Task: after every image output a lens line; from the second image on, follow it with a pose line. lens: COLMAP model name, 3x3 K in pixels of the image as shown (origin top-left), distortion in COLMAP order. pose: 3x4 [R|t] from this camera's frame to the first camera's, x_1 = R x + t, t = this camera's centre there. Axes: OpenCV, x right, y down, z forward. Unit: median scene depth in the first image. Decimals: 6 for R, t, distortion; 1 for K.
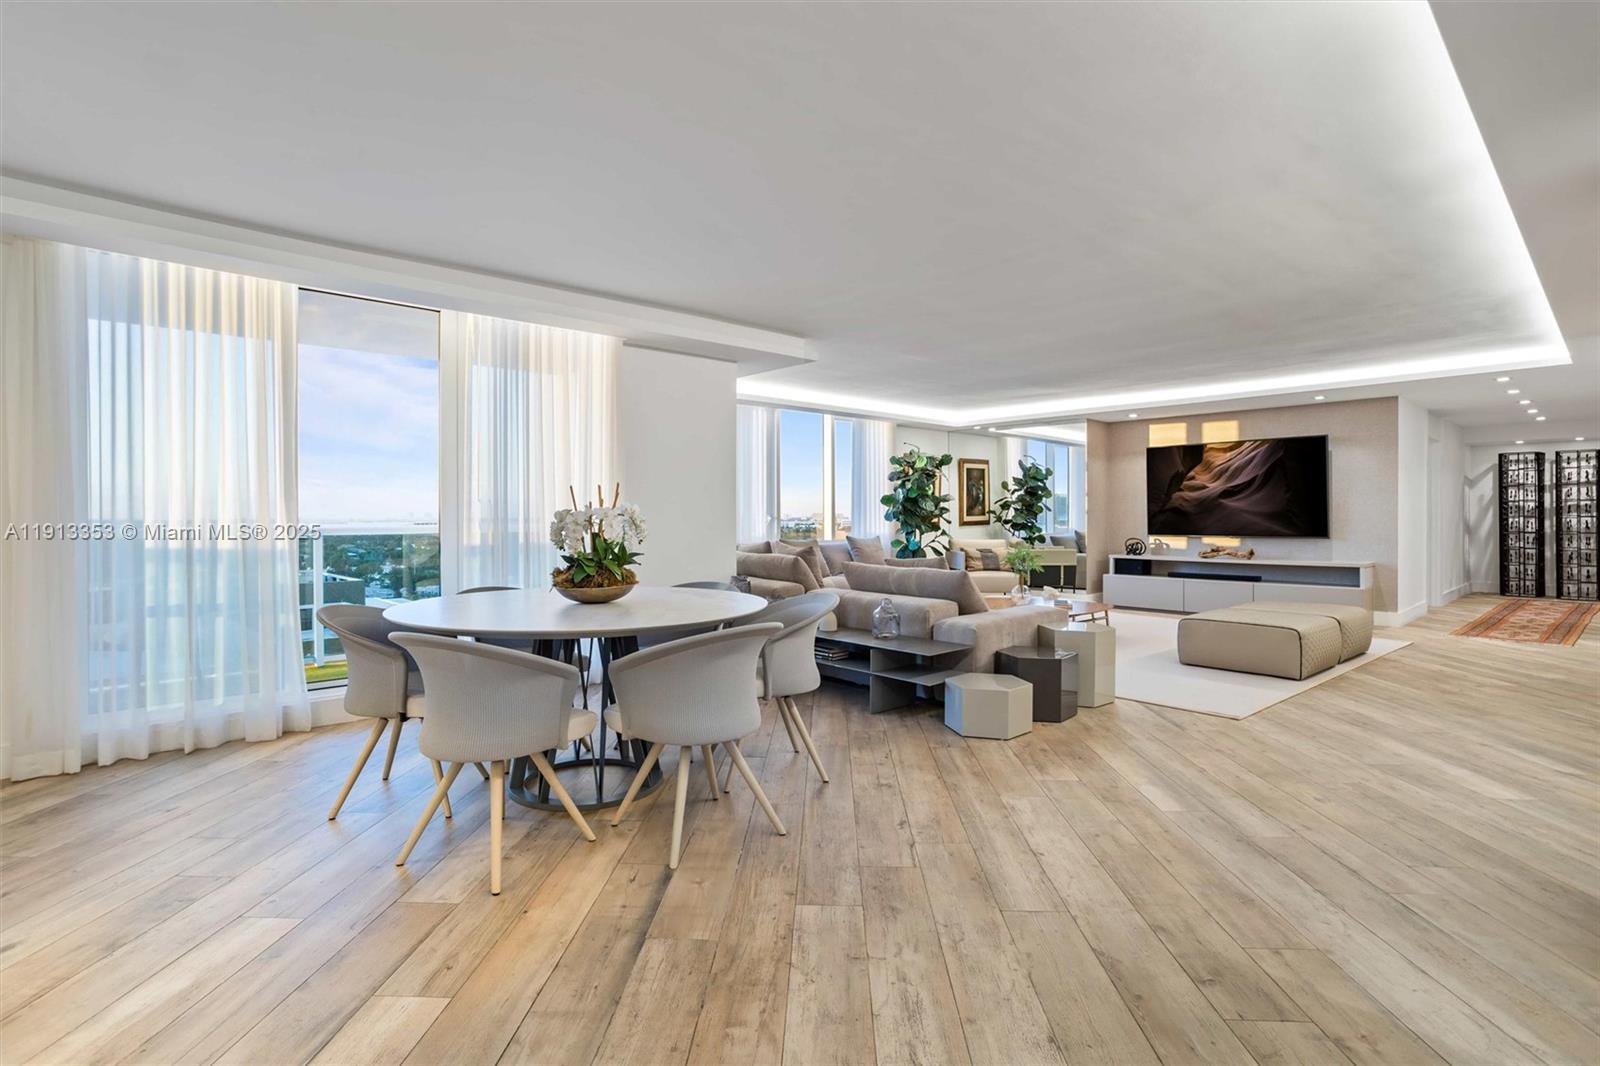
lens RADIAL K [[856.7, 0, 856.1], [0, 856.7, 525.6], [0, 0, 1]] dist [-0.046560, 0.034462]
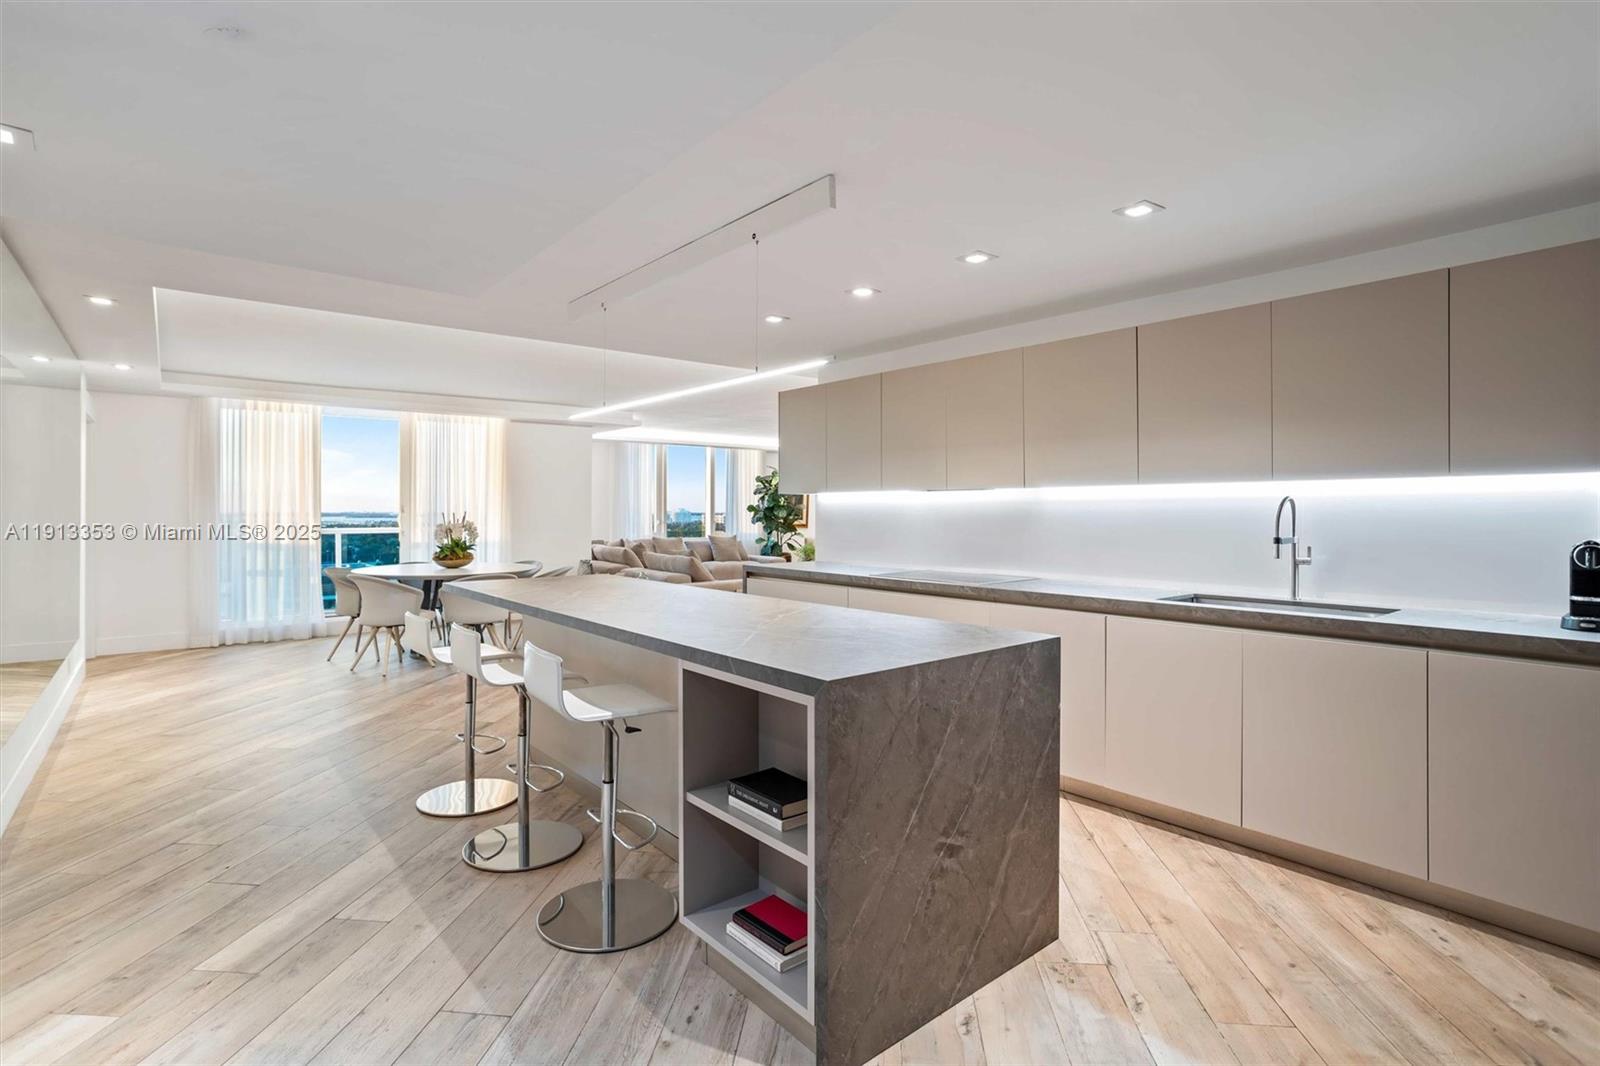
lens RADIAL K [[800.7, 0, 781.9], [0, 800.7, 515.5], [0, 0, 1]] dist [-0.001474, 0.014528]
pose [[0.995938, 0.001374, -0.090029, 0.540991], [-0.002298, 0.999946, -0.010159, -0.016961], [0.090010, 0.010325, 0.995887, -0.712644]]
